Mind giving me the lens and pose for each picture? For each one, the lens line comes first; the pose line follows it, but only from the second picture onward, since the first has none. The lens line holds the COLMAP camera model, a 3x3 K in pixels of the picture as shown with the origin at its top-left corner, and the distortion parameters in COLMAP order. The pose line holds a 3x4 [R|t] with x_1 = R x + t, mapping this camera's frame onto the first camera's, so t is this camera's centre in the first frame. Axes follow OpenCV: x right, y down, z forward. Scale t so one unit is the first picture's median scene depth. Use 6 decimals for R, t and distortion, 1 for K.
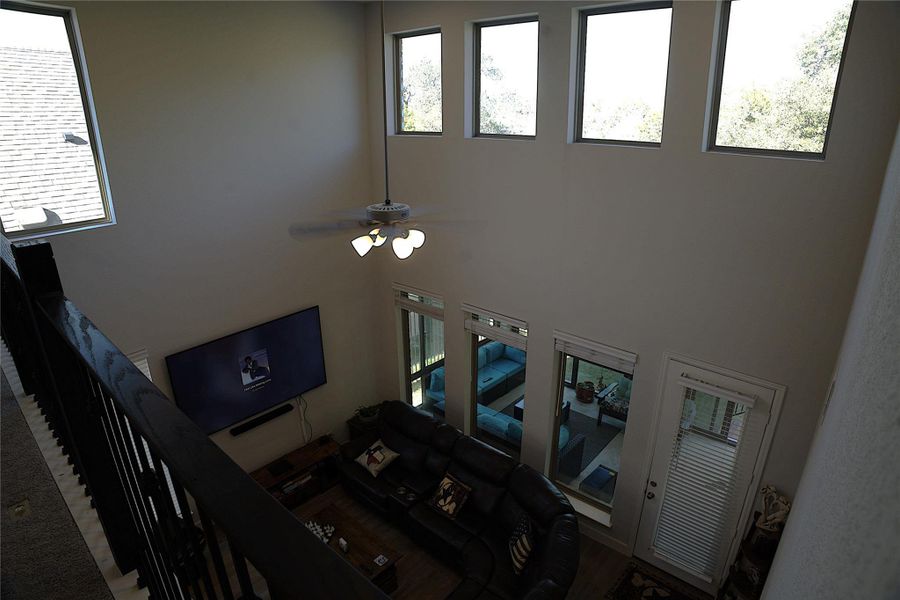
lens RADIAL K [[520.9, 0, 452.5], [0, 520.9, 304.6], [0, 0, 1]] dist [-0.175473, 0.074456]
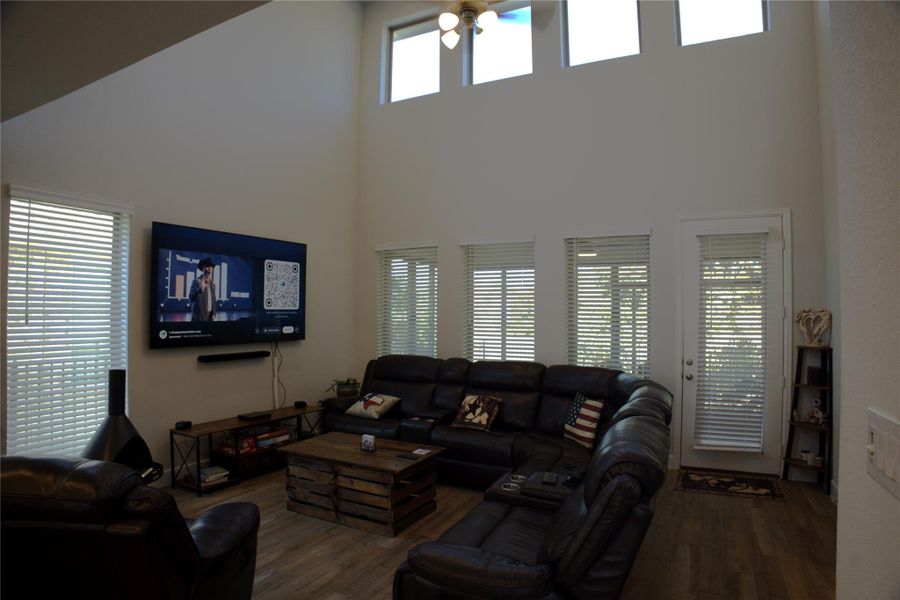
lens RADIAL K [[520.9, 0, 452.5], [0, 520.9, 304.6], [0, 0, 1]] dist [-0.175473, 0.074456]
pose [[0.970662, 0.012186, 0.240141, -0.255882], [0.076435, 0.931274, -0.356211, 0.515642], [-0.227978, 0.364116, 0.903020, 0.162886]]
